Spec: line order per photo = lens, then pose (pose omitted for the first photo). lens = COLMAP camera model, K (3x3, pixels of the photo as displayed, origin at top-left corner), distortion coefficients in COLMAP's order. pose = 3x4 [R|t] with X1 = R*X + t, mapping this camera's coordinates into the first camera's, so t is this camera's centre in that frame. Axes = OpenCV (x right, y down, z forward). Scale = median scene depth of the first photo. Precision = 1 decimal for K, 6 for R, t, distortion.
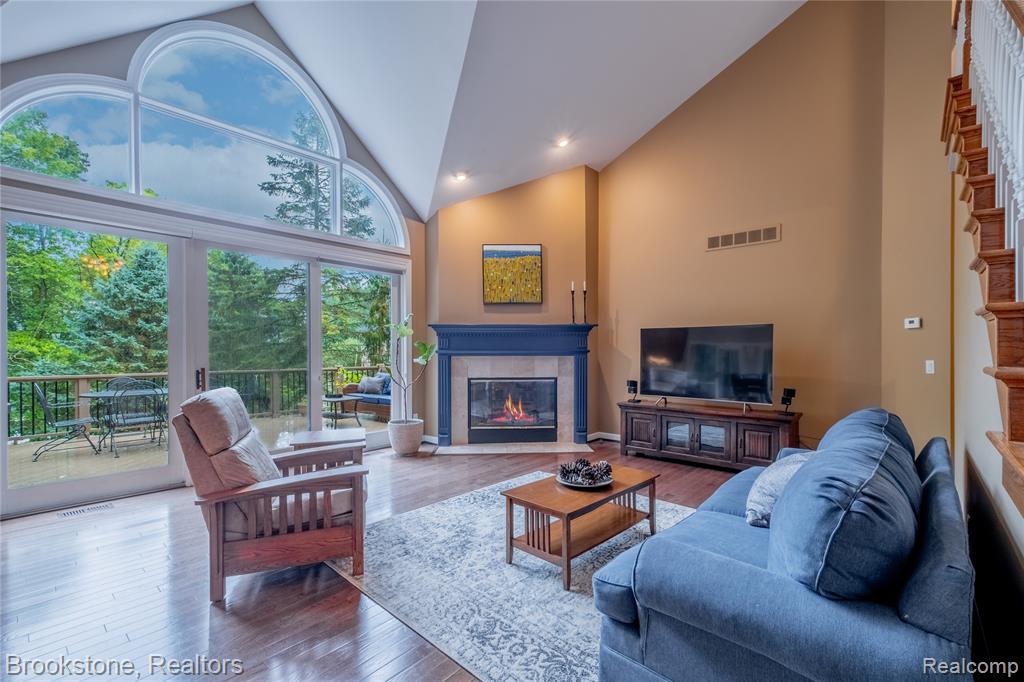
lens RADIAL K [[435.3, 0, 515.4], [0, 435.3, 339.9], [0, 0, 1]] dist [0.002768, -0.000094]
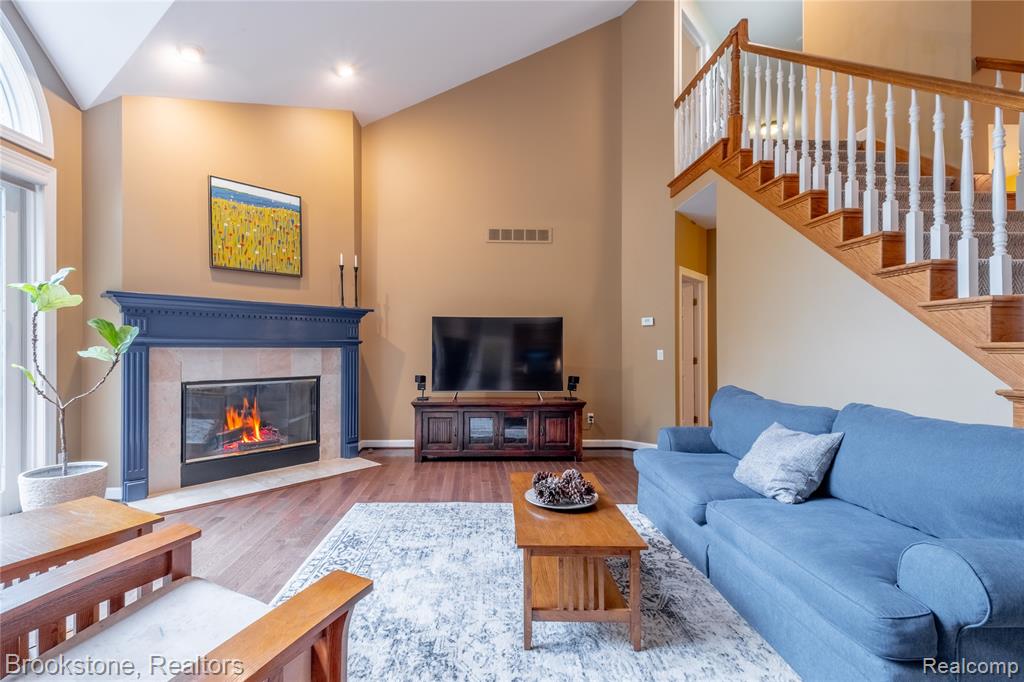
lens RADIAL K [[443.2, 0, 485.8], [0, 443.2, 342.4], [0, 0, 1]] dist [0.002395, -0.000281]
pose [[0.733541, 0.013371, 0.679514, -0.221975], [-0.019706, 0.999805, 0.001599, 0.020471], [-0.679359, -0.014563, 0.733661, 0.235754]]
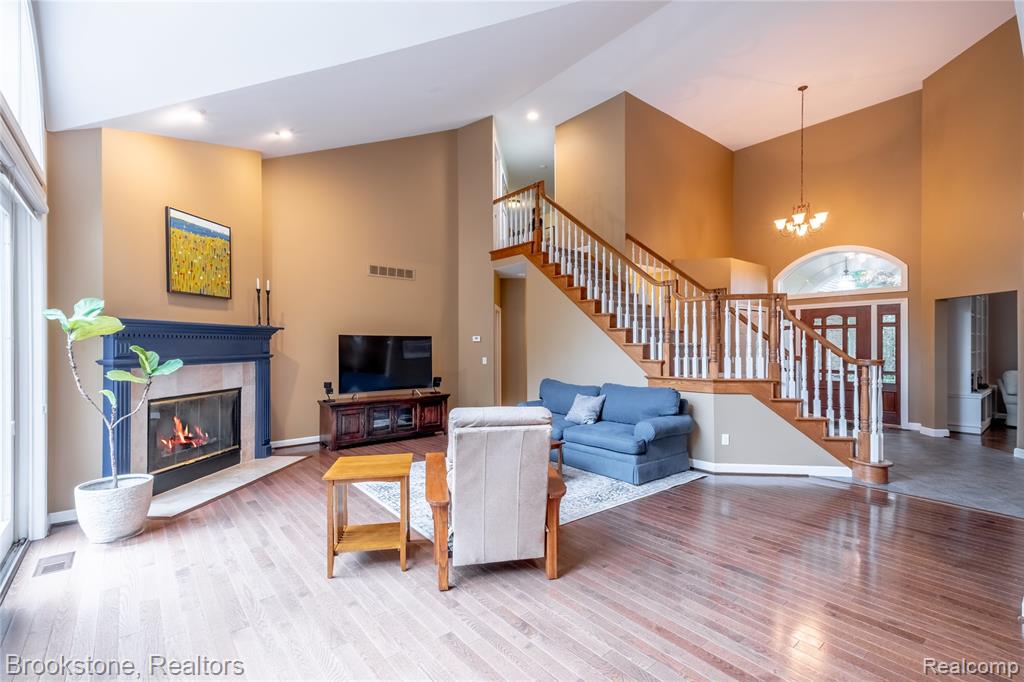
lens RADIAL K [[447.4, 0, 510.3], [0, 447.4, 330.7], [0, 0, 1]] dist [0.001976, 0.000075]
pose [[0.165170, 0.034701, 0.985654, -0.695895], [-0.022891, 0.999247, -0.031344, -0.009942], [-0.985999, -0.017385, 0.165840, 0.338346]]
